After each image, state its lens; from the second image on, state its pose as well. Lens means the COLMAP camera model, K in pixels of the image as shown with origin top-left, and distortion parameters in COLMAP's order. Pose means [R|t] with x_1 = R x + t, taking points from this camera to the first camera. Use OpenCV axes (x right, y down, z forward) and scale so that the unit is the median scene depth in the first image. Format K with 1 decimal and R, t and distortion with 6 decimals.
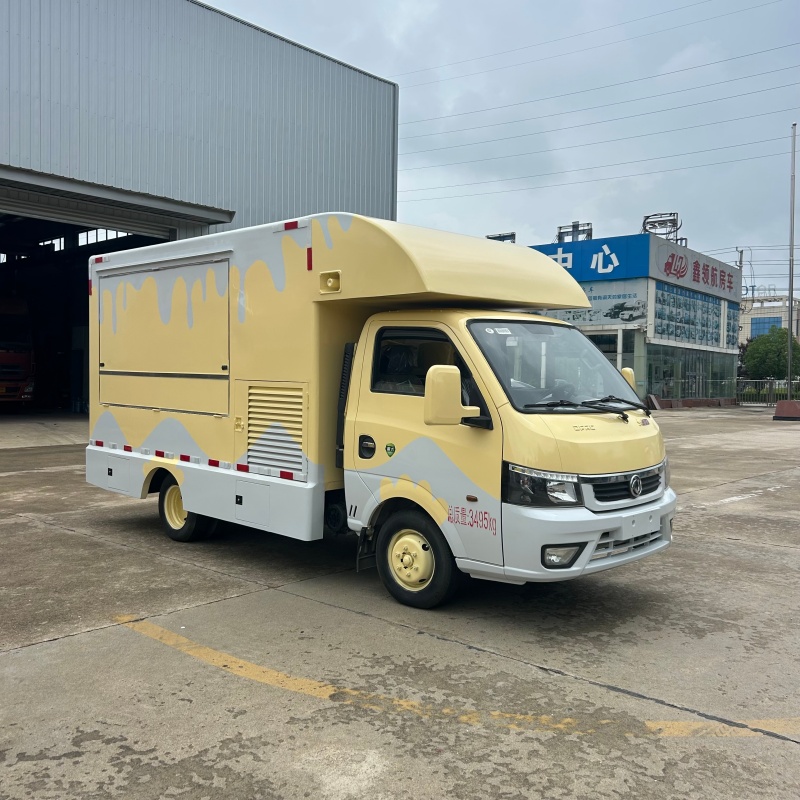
lens RADIAL K [[794.9, 0, 400.0], [0, 794.9, 400.0], [0, 0, 1]] dist [0.031299, -0.032830]
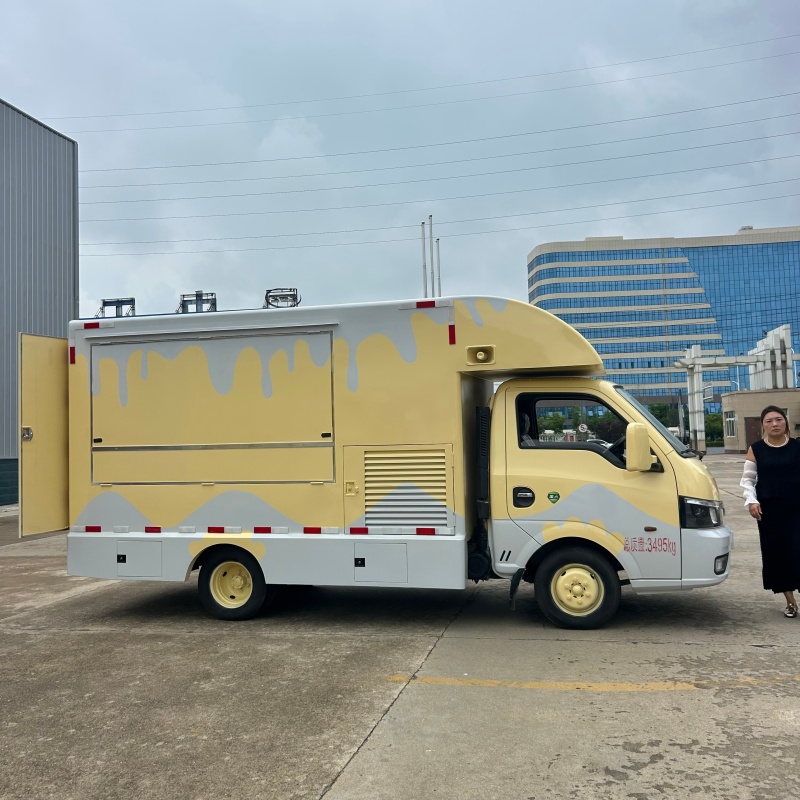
lens RADIAL K [[794.9, 0, 400.0], [0, 794.9, 400.0], [0, 0, 1]] dist [0.031299, -0.032830]
pose [[0.875071, -0.014116, 0.483788, -0.802650], [0.054683, 0.996058, -0.069847, -0.011468], [-0.480895, 0.087576, 0.872393, 0.067571]]
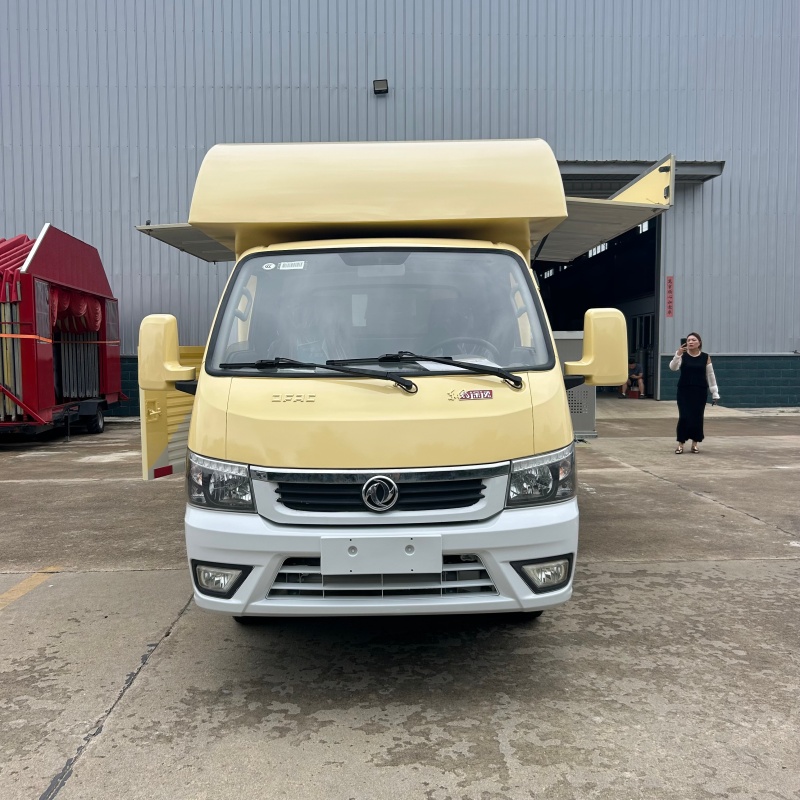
lens RADIAL K [[794.9, 0, 400.0], [0, 794.9, 400.0], [0, 0, 1]] dist [0.031299, -0.032830]
pose [[0.706621, 0.016801, -0.707393, 0.714244], [-0.001178, 0.999745, 0.022568, 0.019873], [0.707592, -0.015114, 0.706460, 0.550661]]
